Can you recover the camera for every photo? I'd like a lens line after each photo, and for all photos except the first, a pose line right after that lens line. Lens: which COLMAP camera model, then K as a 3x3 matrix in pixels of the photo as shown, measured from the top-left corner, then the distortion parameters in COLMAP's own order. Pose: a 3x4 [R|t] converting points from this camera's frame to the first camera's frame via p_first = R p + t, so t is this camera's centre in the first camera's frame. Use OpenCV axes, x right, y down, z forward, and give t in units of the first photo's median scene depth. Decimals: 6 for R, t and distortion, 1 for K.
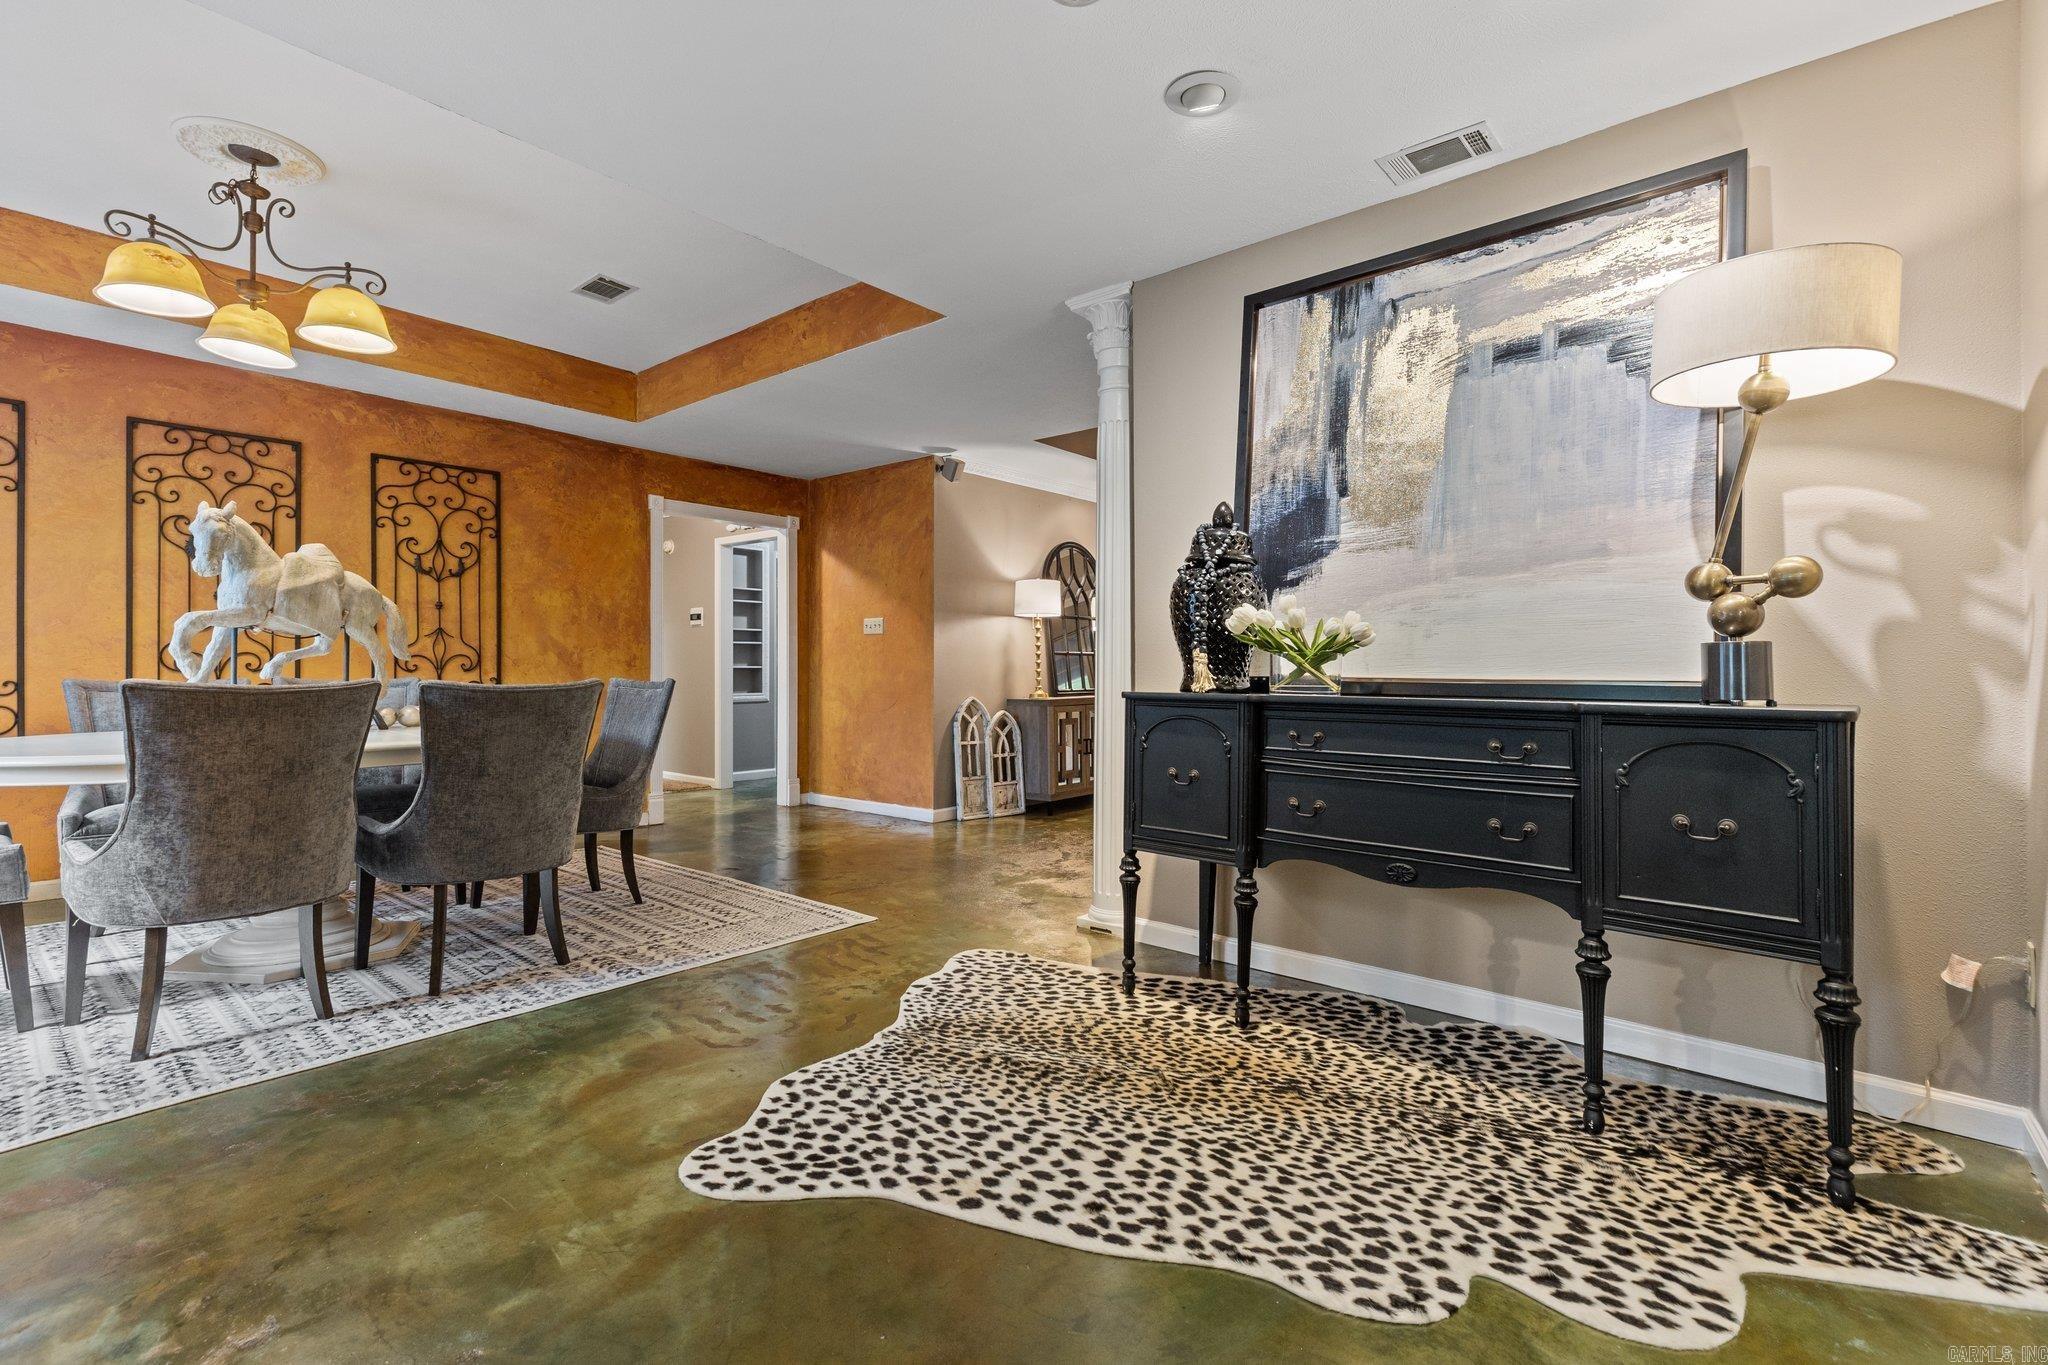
lens RADIAL K [[933.7, 0, 1035.3], [0, 933.7, 667.0], [0, 0, 1]] dist [0.004620, 0.000408]
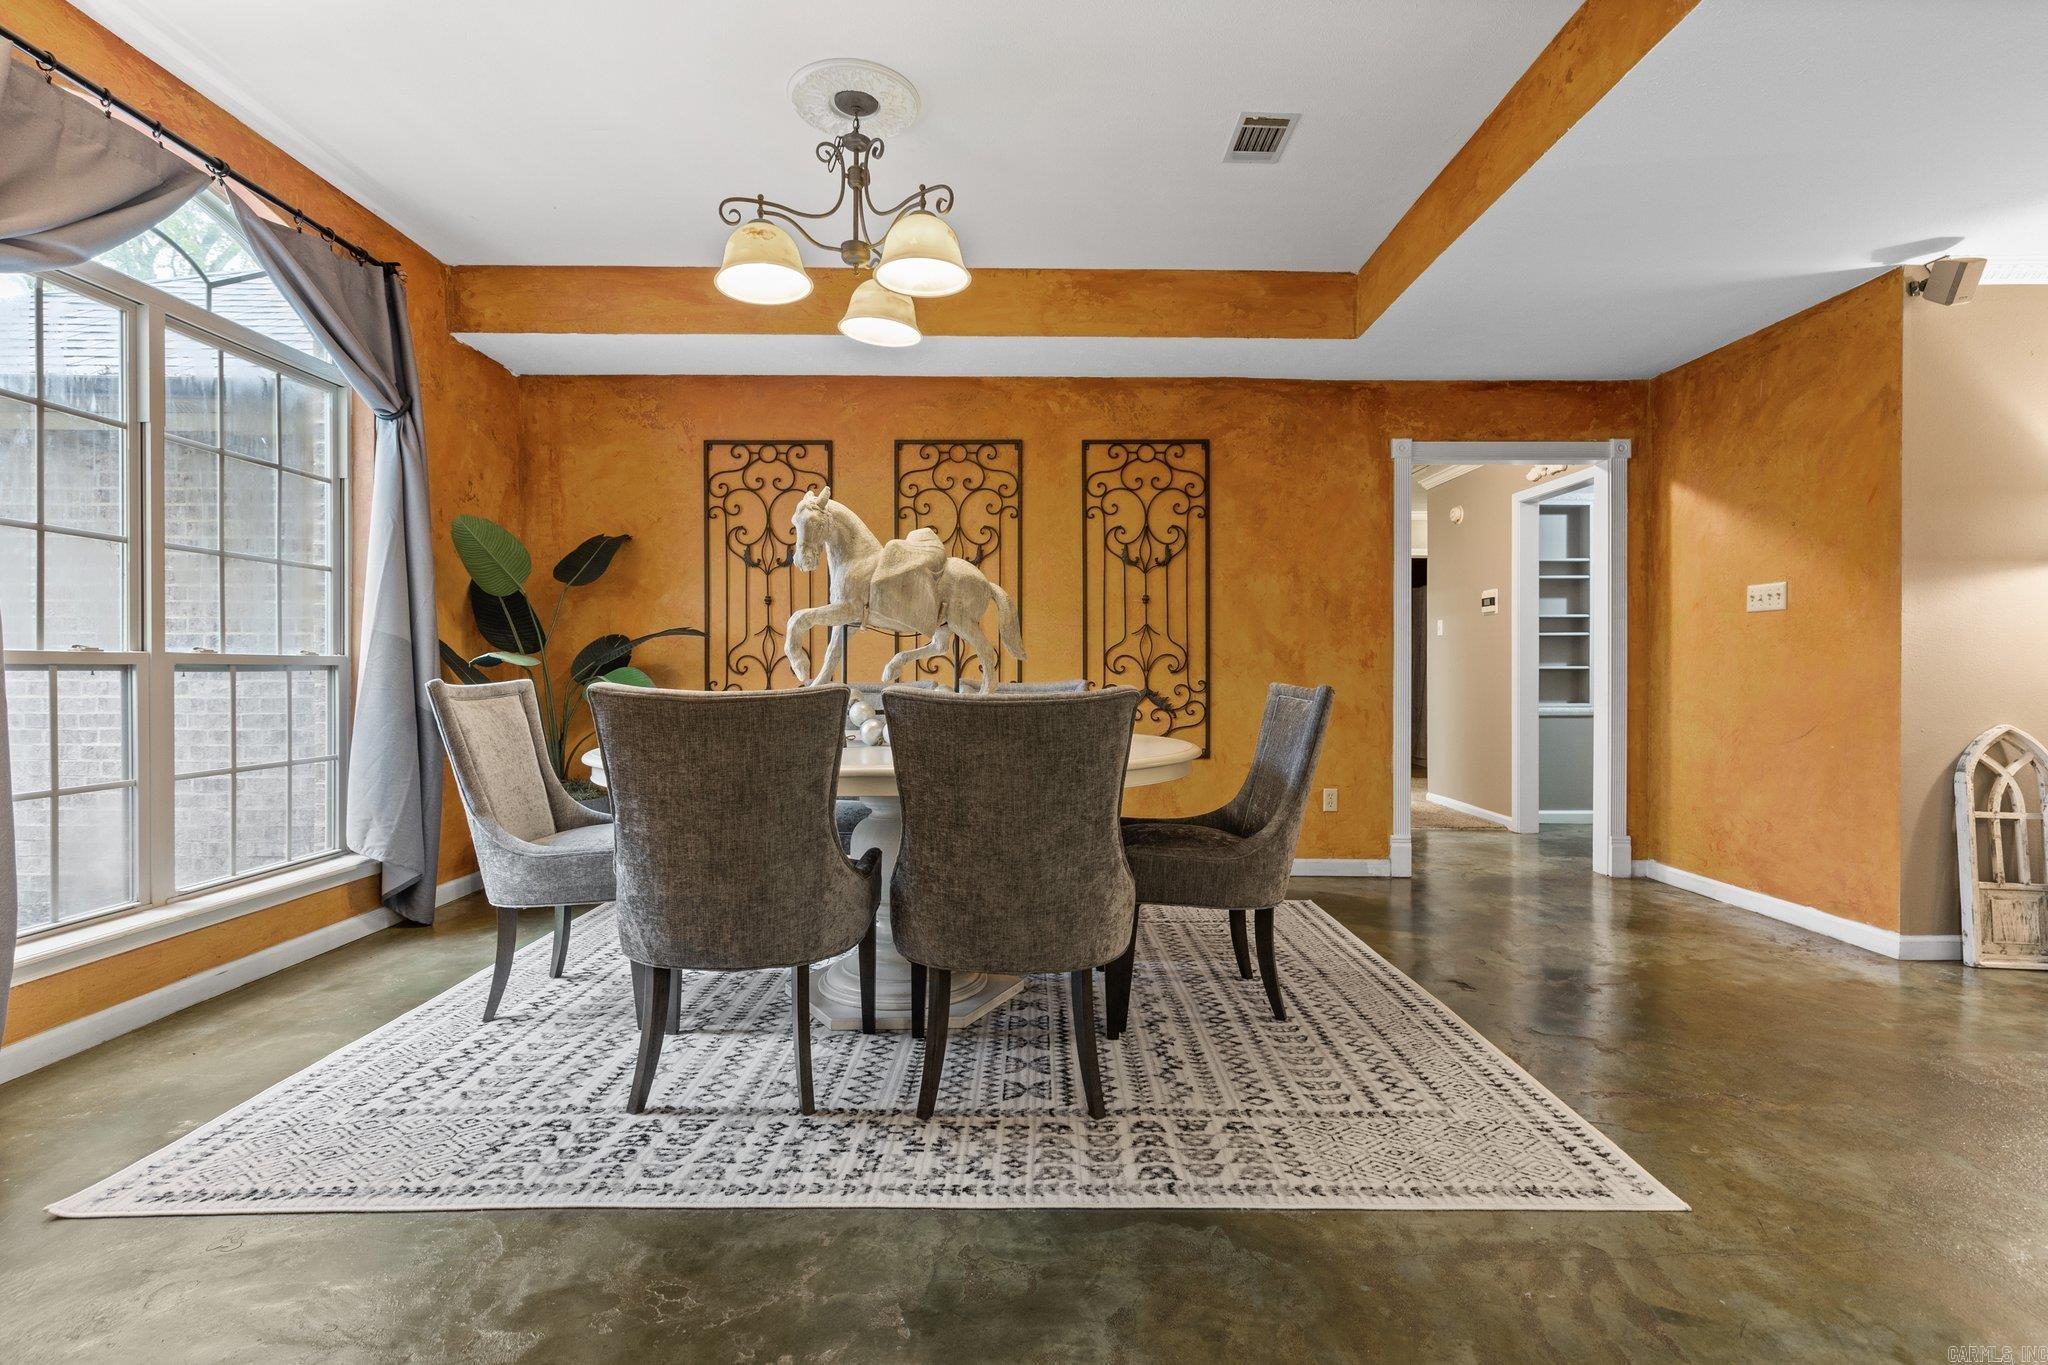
lens RADIAL K [[948.4, 0, 1030.2], [0, 948.4, 675.1], [0, 0, 1]] dist [0.004146, -0.000099]
pose [[0.640025, 0.002695, -0.768349, -0.013935], [0.002654, 0.999980, 0.005718, 0.001012], [0.768350, -0.005699, 0.640005, 0.375287]]
